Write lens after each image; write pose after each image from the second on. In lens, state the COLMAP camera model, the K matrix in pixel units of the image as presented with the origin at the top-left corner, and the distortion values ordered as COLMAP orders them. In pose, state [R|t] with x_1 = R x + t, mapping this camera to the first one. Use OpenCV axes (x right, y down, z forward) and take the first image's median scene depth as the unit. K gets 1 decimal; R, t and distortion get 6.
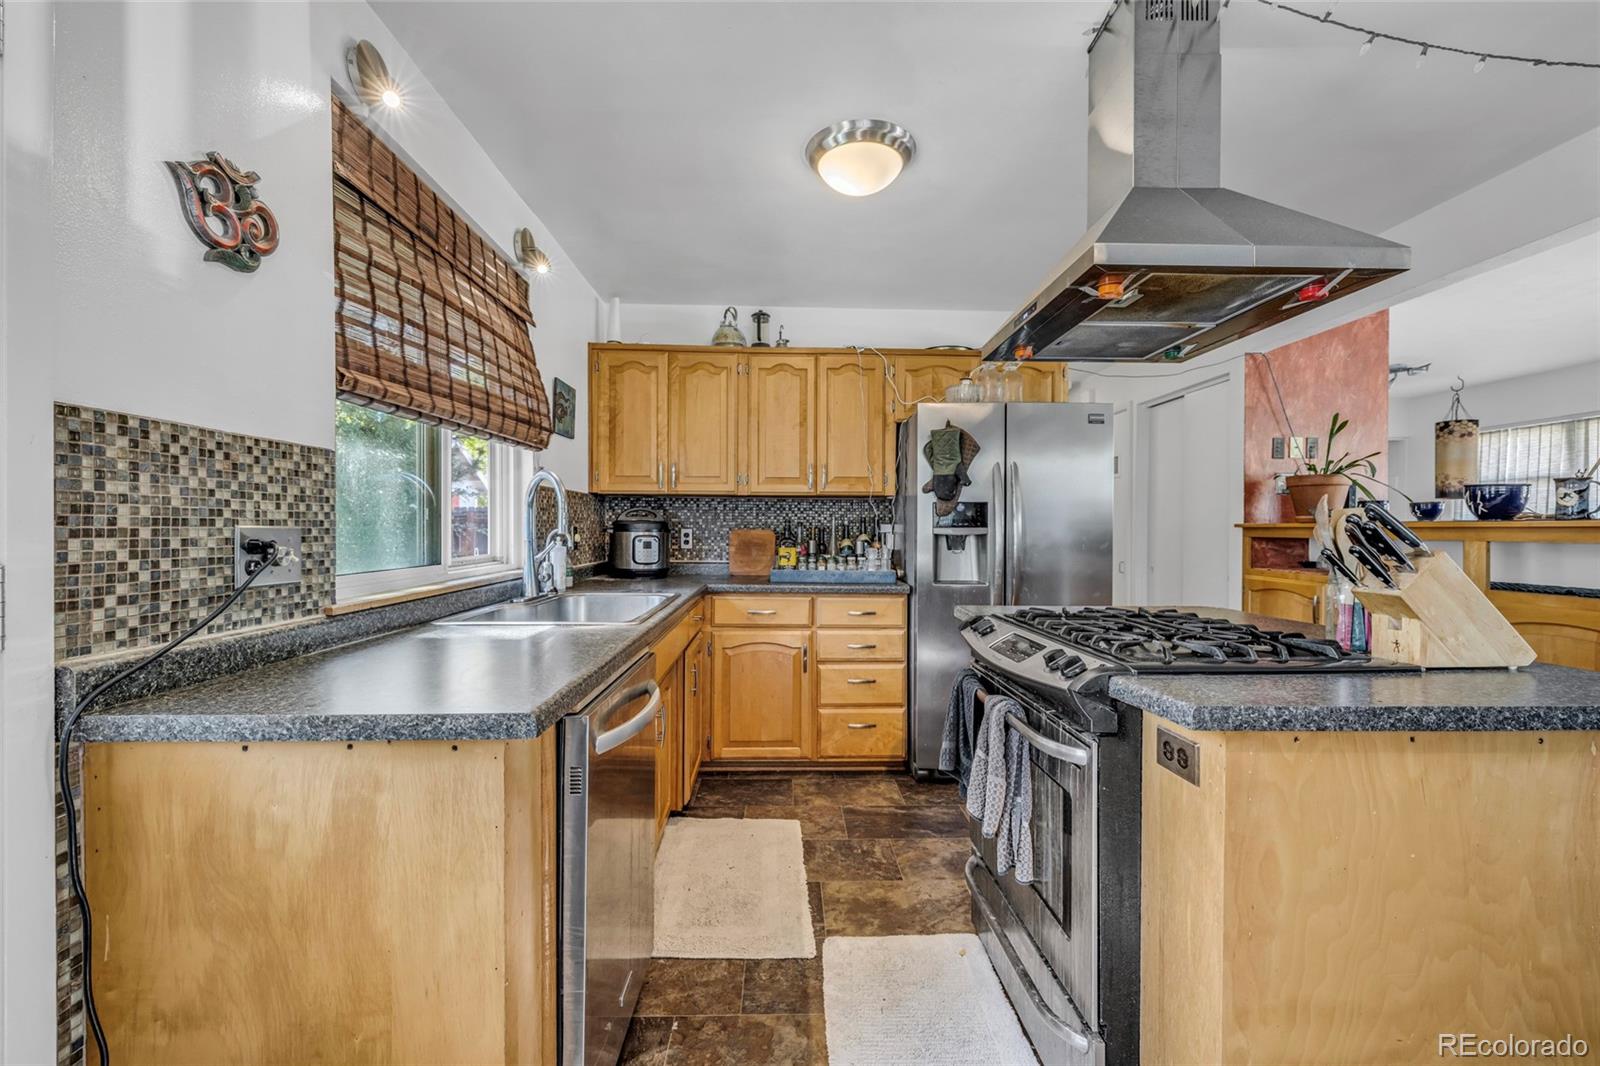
lens RADIAL K [[674.3, 0, 797.8], [0, 674.3, 531.2], [0, 0, 1]] dist [0.001084, -0.000605]
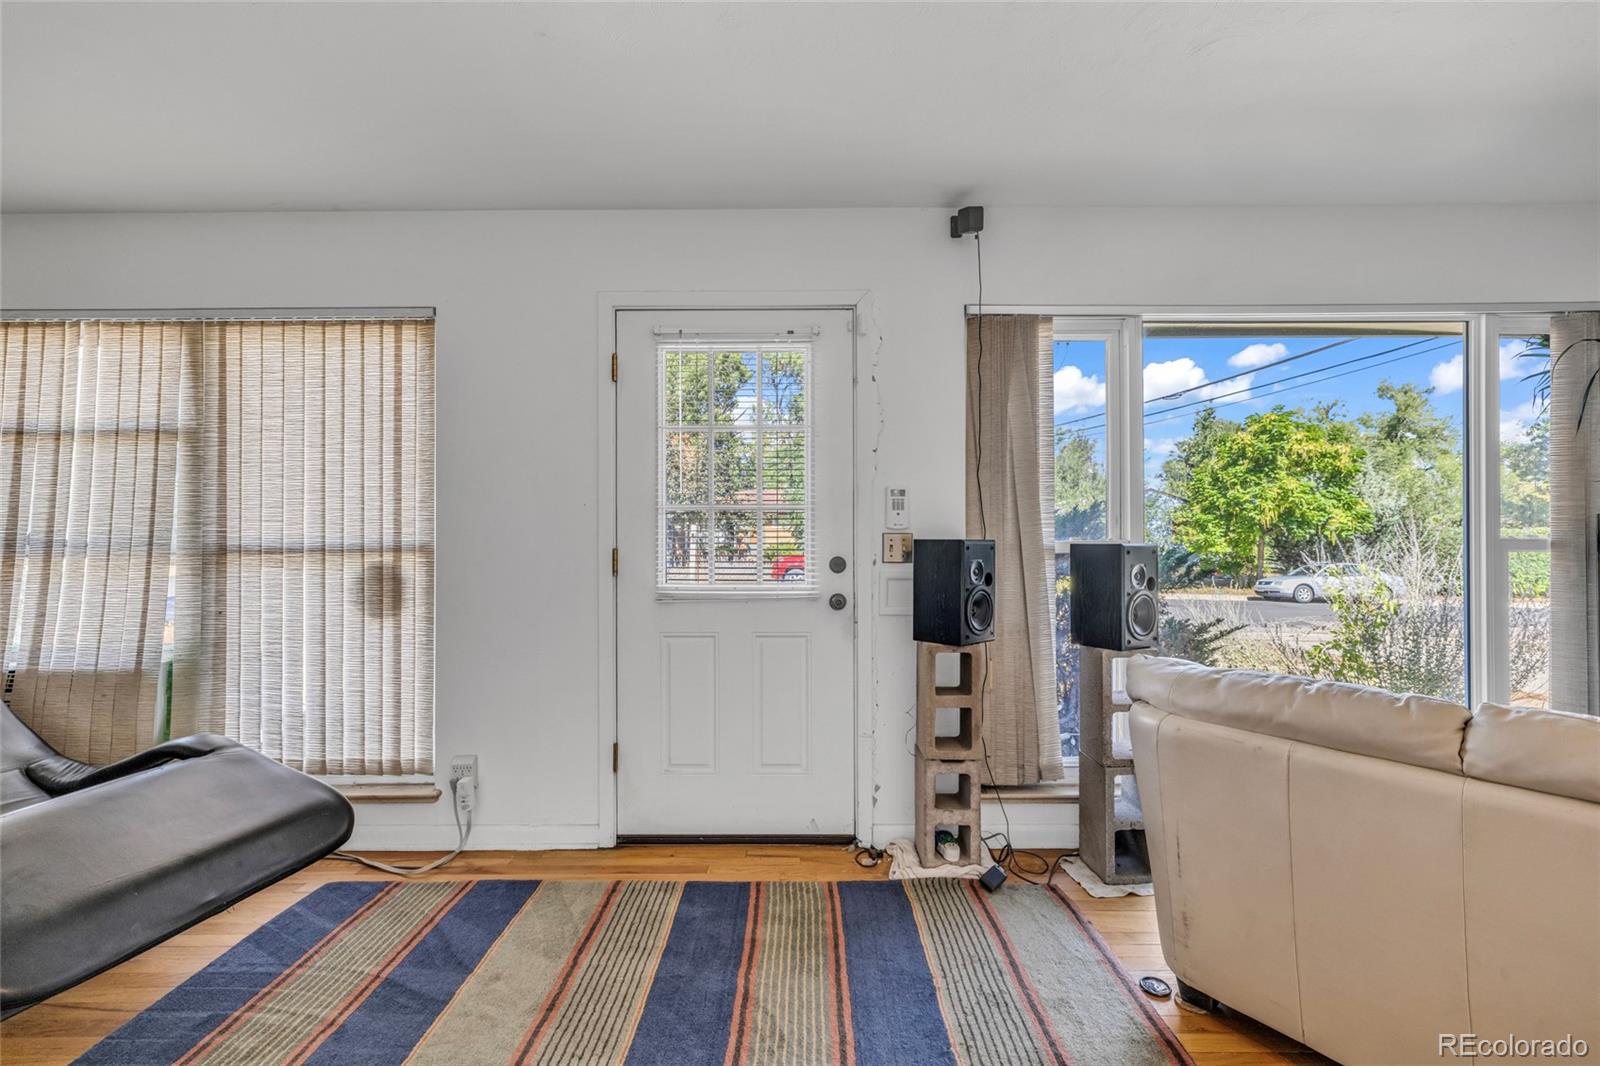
lens RADIAL K [[674.3, 0, 800.9], [0, 674.3, 531.0], [0, 0, 1]] dist [0.001084, -0.000605]
pose [[0.041353, 0.004260, 0.999136, 1.684270], [0.010393, 0.999935, -0.004694, -0.005106], [-0.999091, 0.010578, 0.041306, 1.348654]]
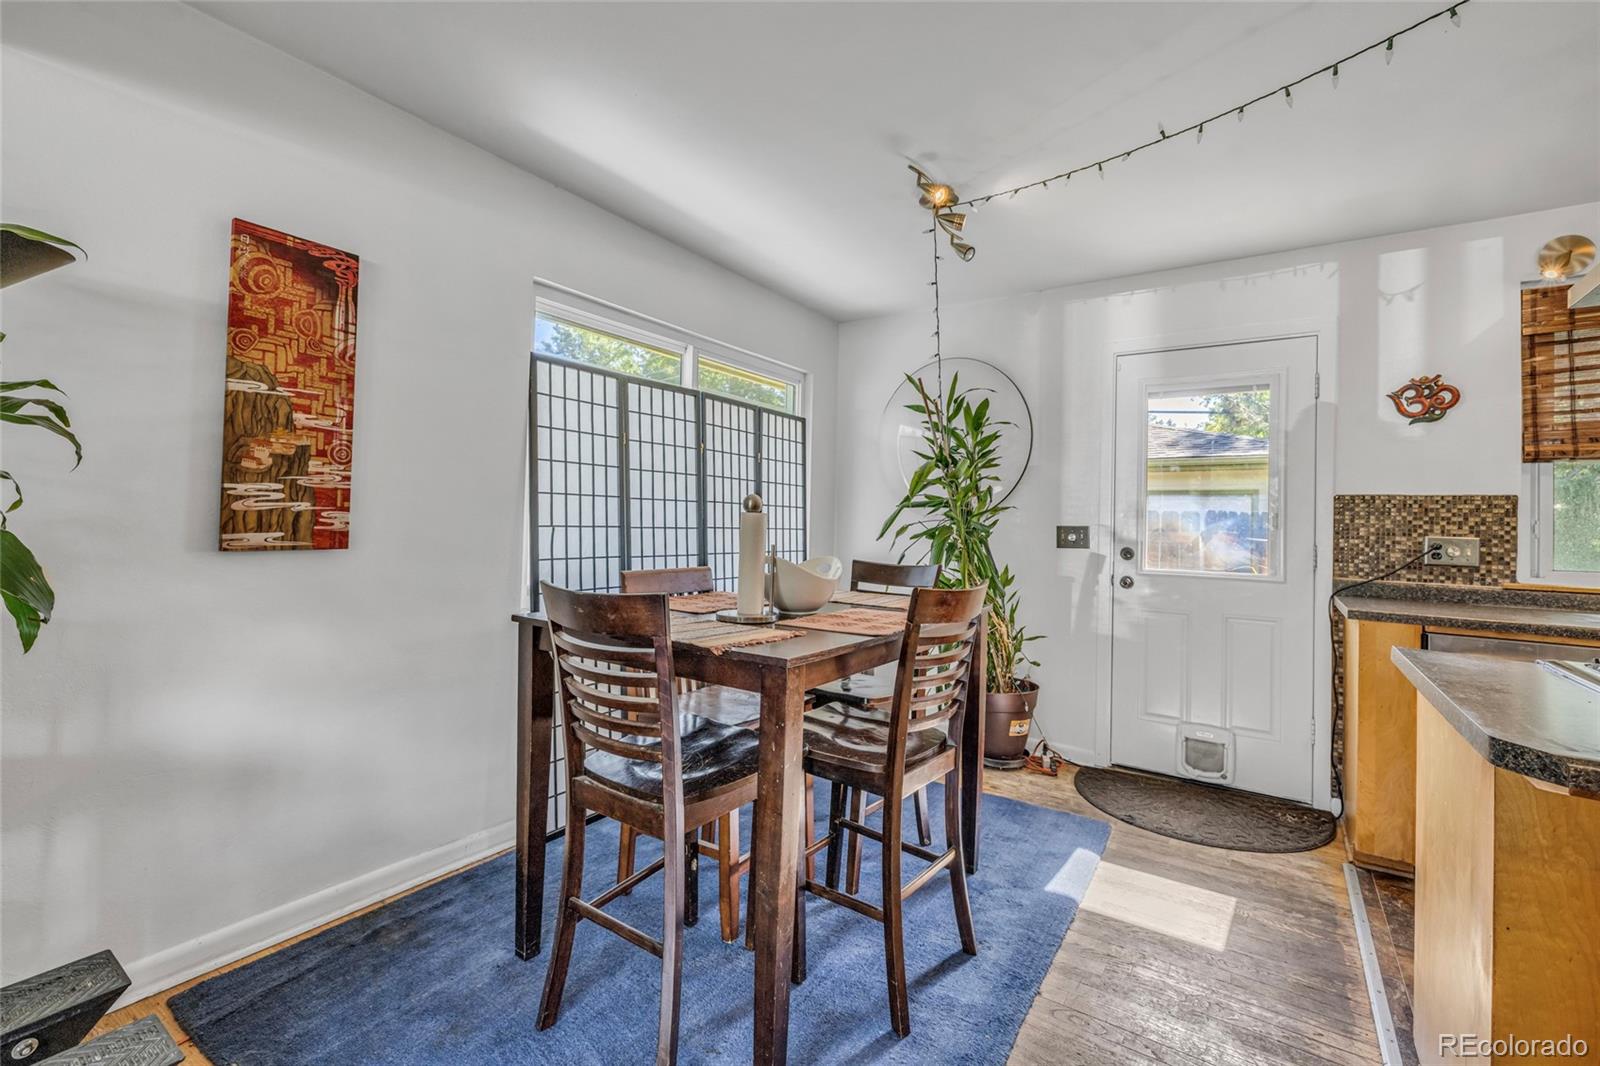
lens RADIAL K [[674.3, 0, 810.1], [0, 674.3, 512.5], [0, 0, 1]] dist [0.001084, -0.000605]
pose [[-0.570621, -0.028911, -0.820705, 1.275873], [-0.030548, 0.999436, -0.013967, 0.003721], [0.820645, 0.017101, -0.571182, 0.351012]]
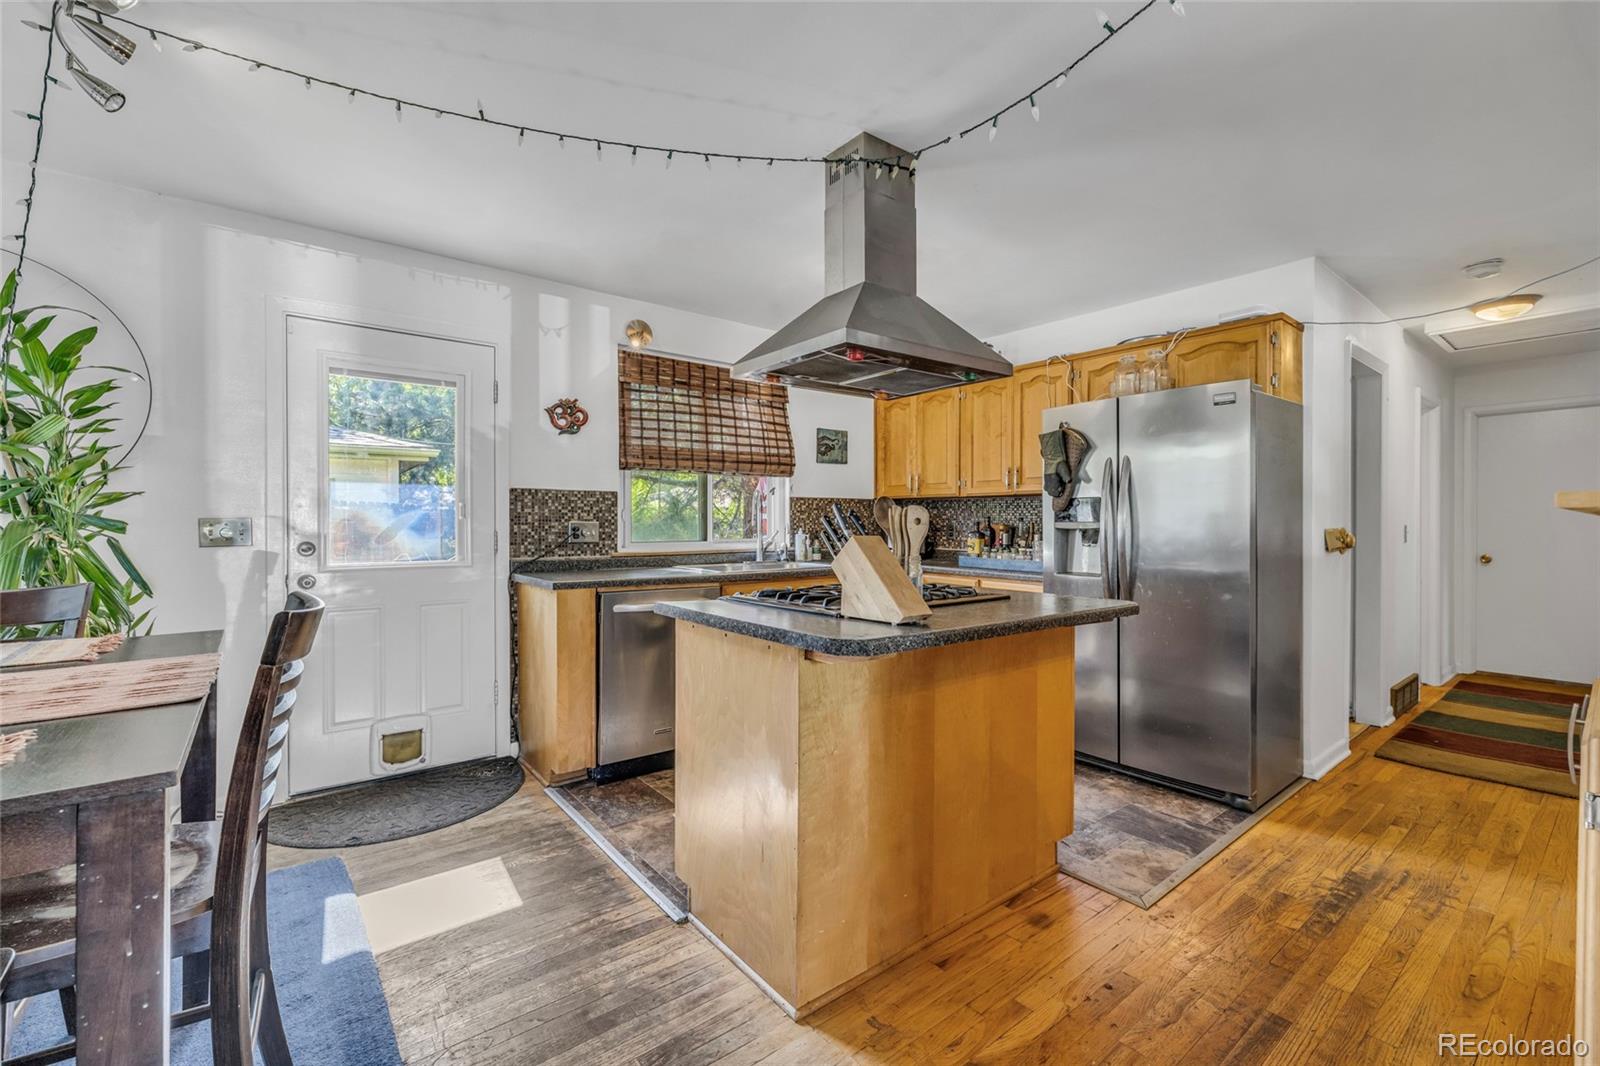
lens RADIAL K [[674.3, 0, 796.2], [0, 674.3, 524.9], [0, 0, 1]] dist [0.001084, -0.000605]
pose [[0.592176, -0.000061, -0.805809, 1.241489], [-0.004157, 0.999986, -0.003131, 0.006730], [0.805798, 0.005204, 0.592167, 0.032022]]
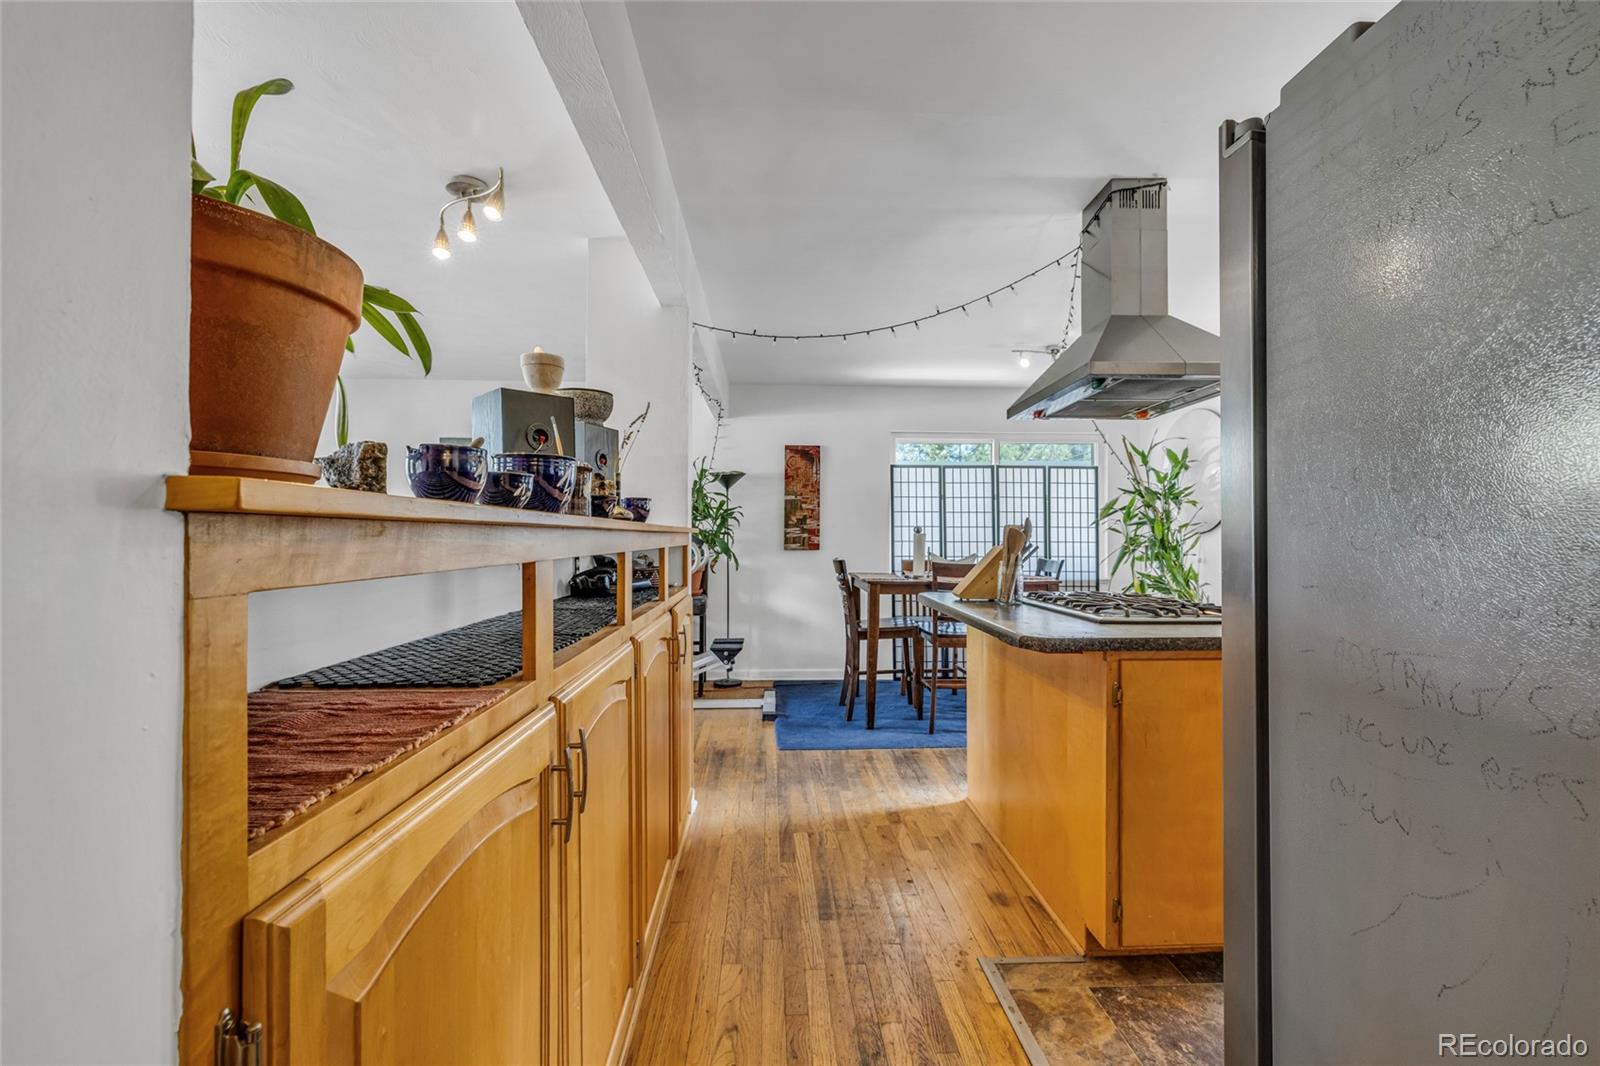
lens RADIAL K [[674.3, 0, 792.2], [0, 674.3, 522.3], [0, 0, 1]] dist [0.001084, -0.000605]
pose [[-0.999858, -0.006914, -0.015386, 1.013691], [-0.006658, 0.999839, -0.016677, -0.003554], [0.015499, -0.016572, -0.999743, 1.976809]]
